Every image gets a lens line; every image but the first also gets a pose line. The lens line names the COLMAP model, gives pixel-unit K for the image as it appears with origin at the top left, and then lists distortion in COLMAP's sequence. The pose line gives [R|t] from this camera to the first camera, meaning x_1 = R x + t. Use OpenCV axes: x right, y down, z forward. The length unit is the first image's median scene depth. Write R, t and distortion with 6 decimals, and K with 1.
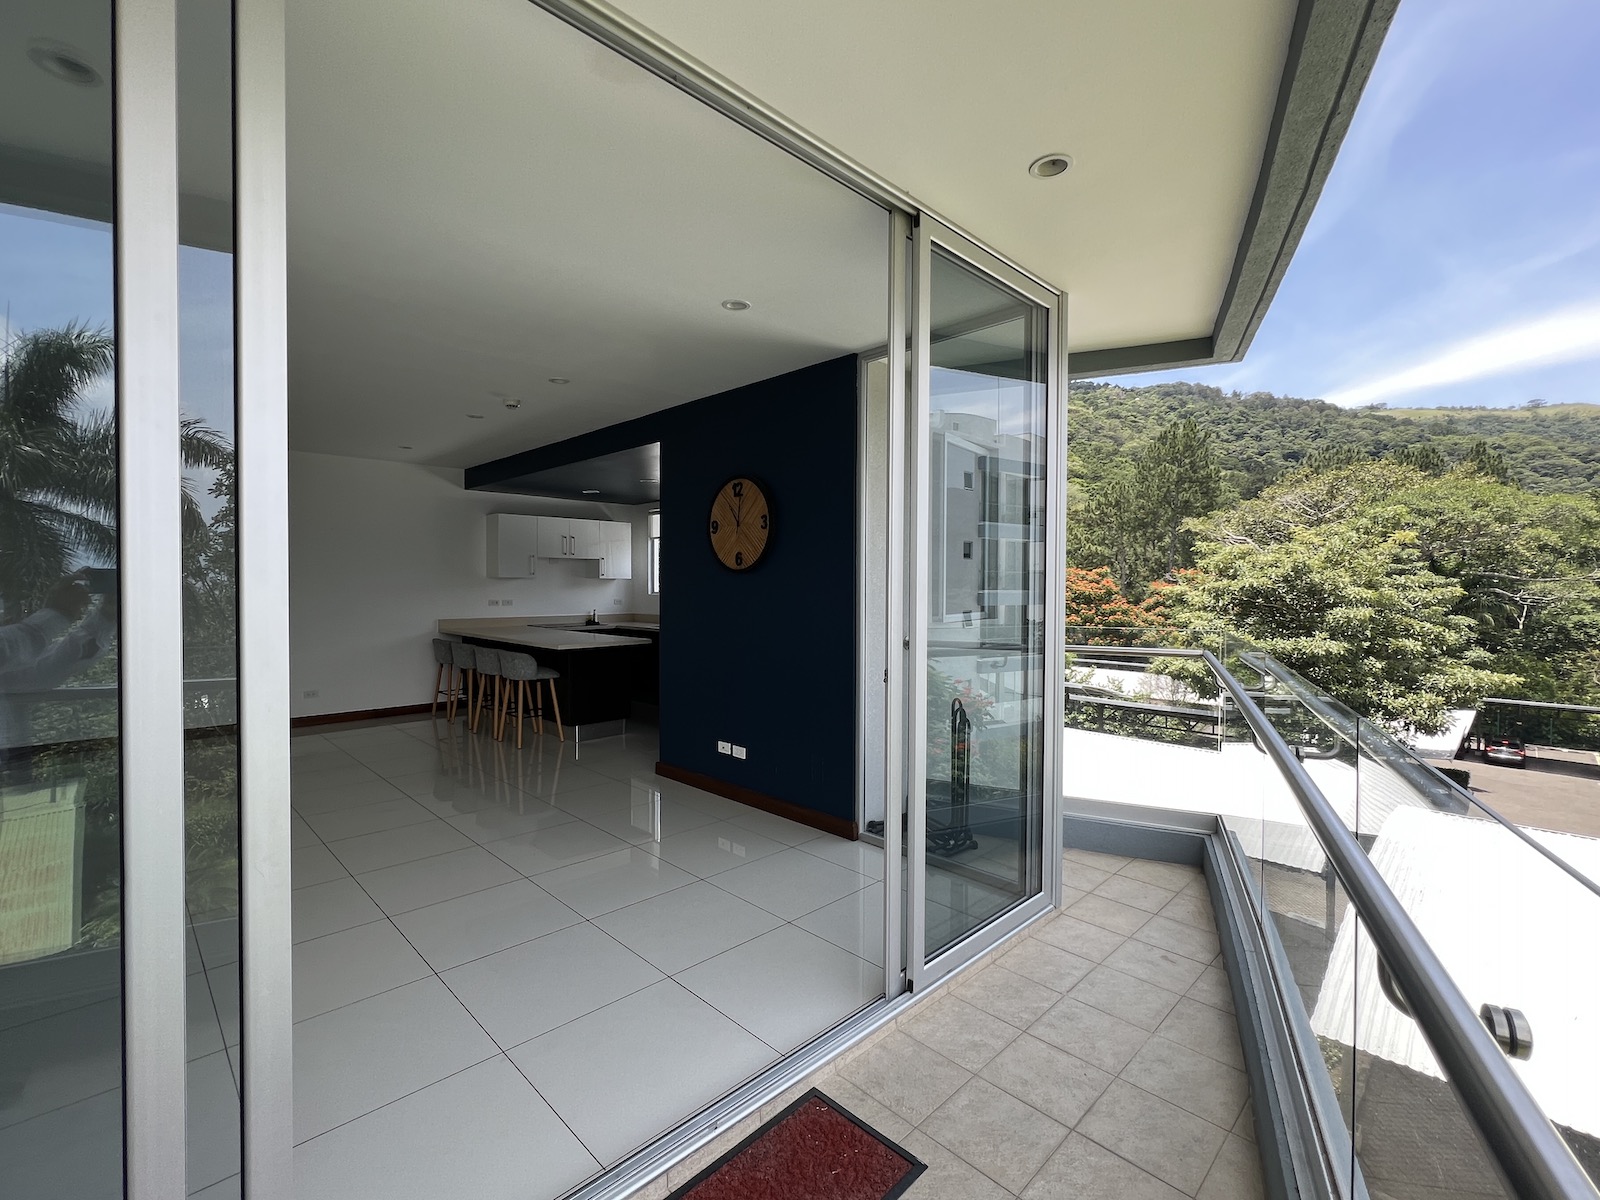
lens RADIAL K [[717.0, 0, 797.2], [0, 717.0, 595.2], [0, 0, 1]] dist [0.000708, 0.000182]
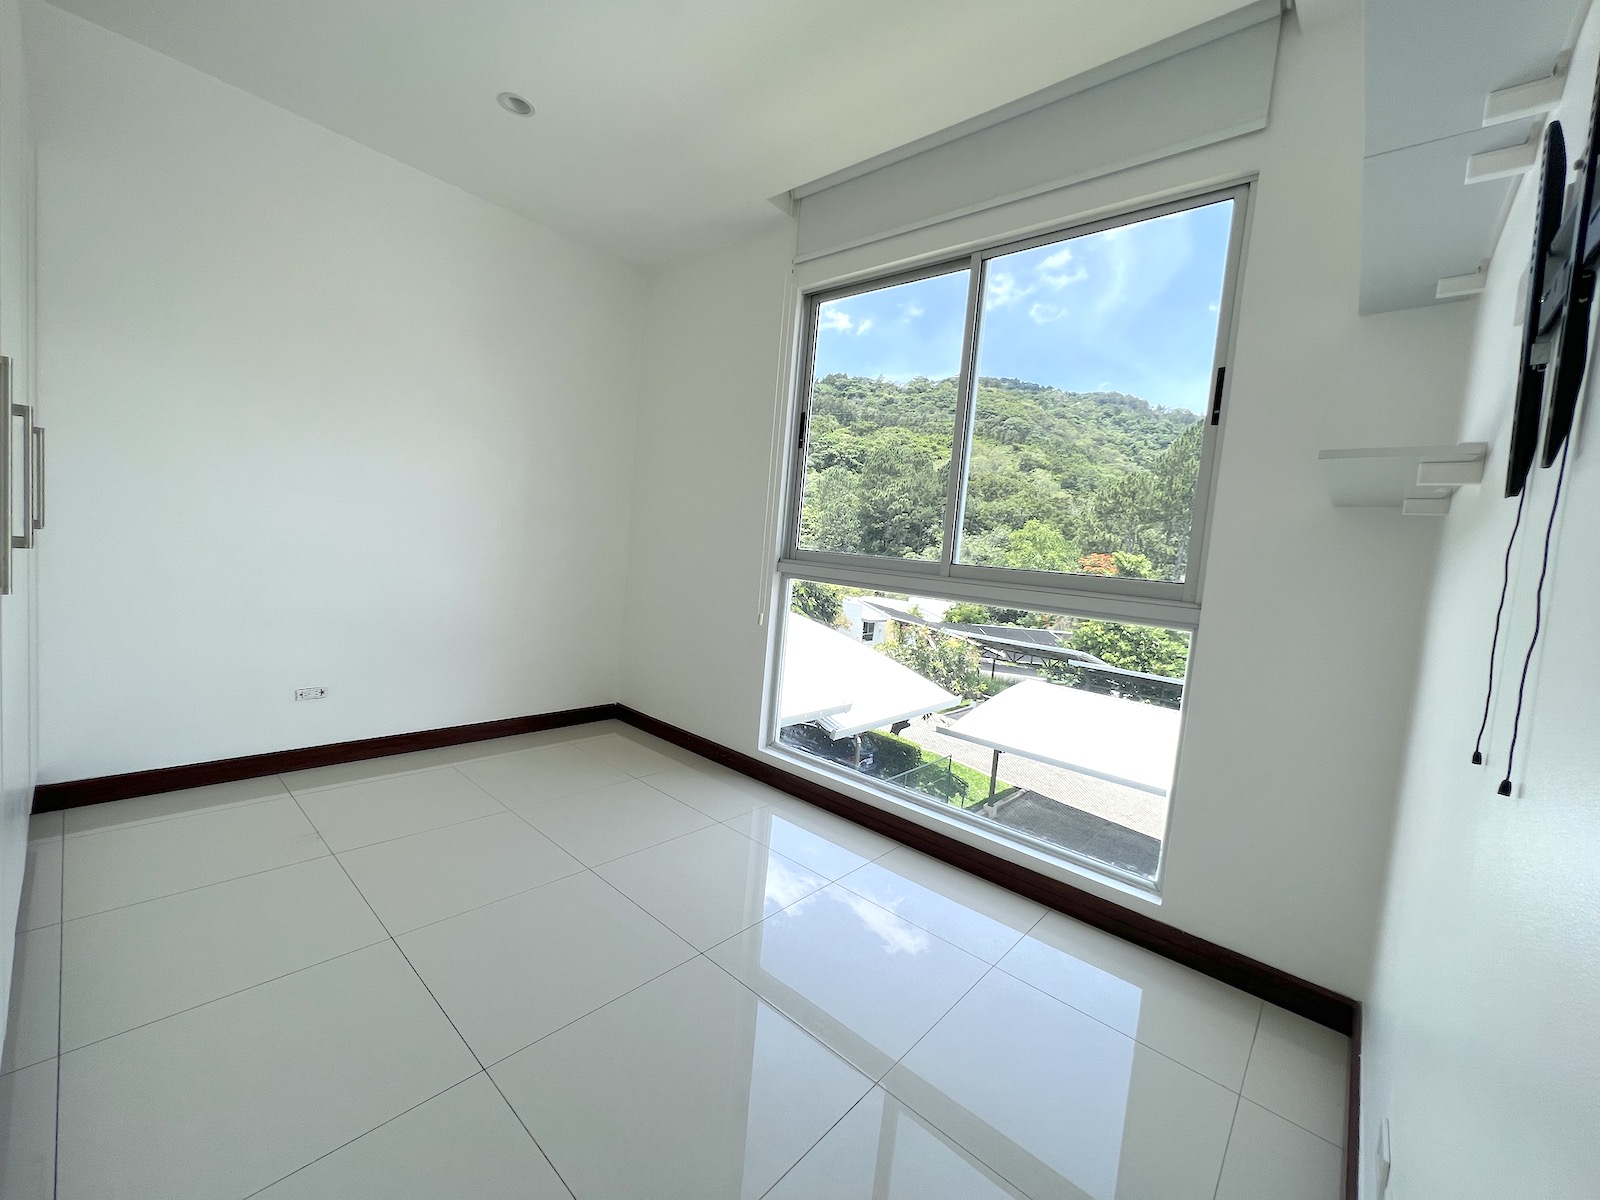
lens RADIAL K [[643.6, 0, 797.8], [0, 643.6, 595.6], [0, 0, 1]] dist [0.001187, -0.000388]
pose [[0.994554, 0.079296, 0.067632, -0.302237], [-0.083467, 0.994625, 0.061266, 0.002006], [-0.062410, -0.066577, 0.995828, 0.363616]]
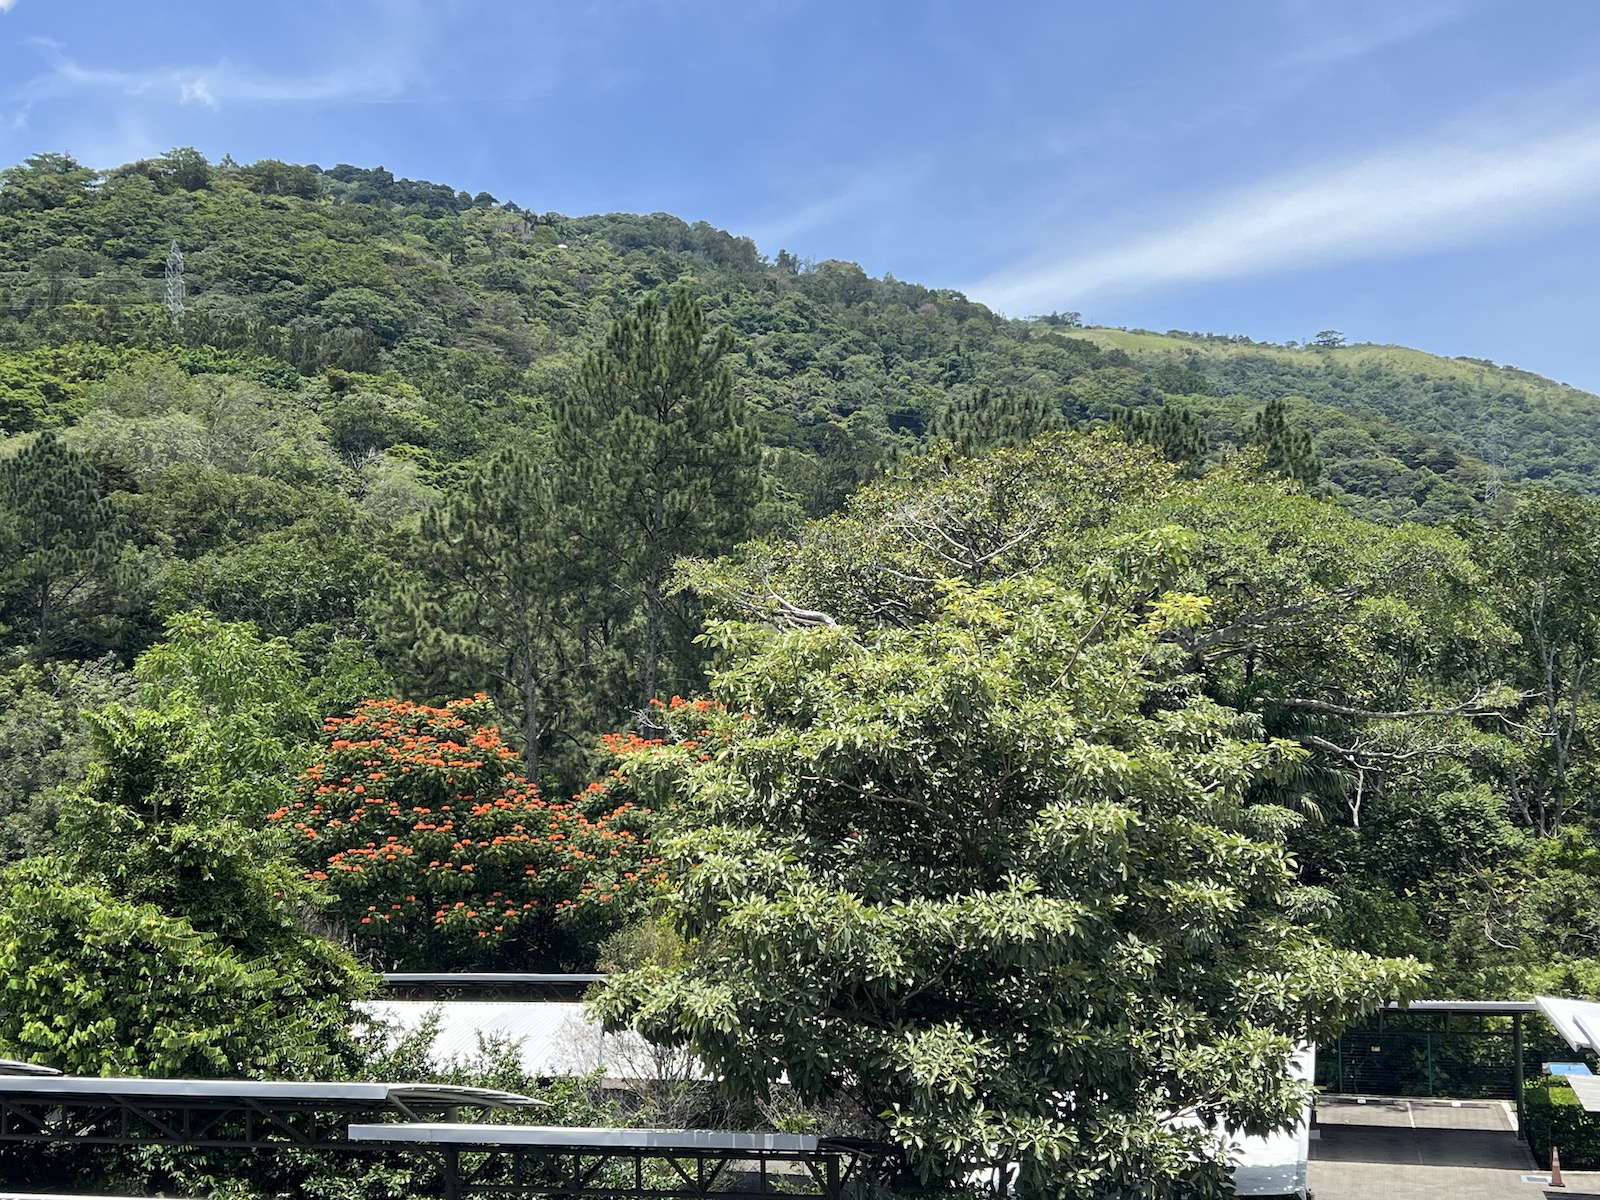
lens RADIAL K [[2112.4, 0, 800.0], [0, 2112.4, 600.0], [0, 0, 1]] dist [0.160459, -0.476761]
pose [[0.853029, 0.013123, 0.521699, 0.089592], [0.031107, 0.996628, -0.075932, -0.007265], [-0.520936, 0.081001, 0.849744, 0.155362]]
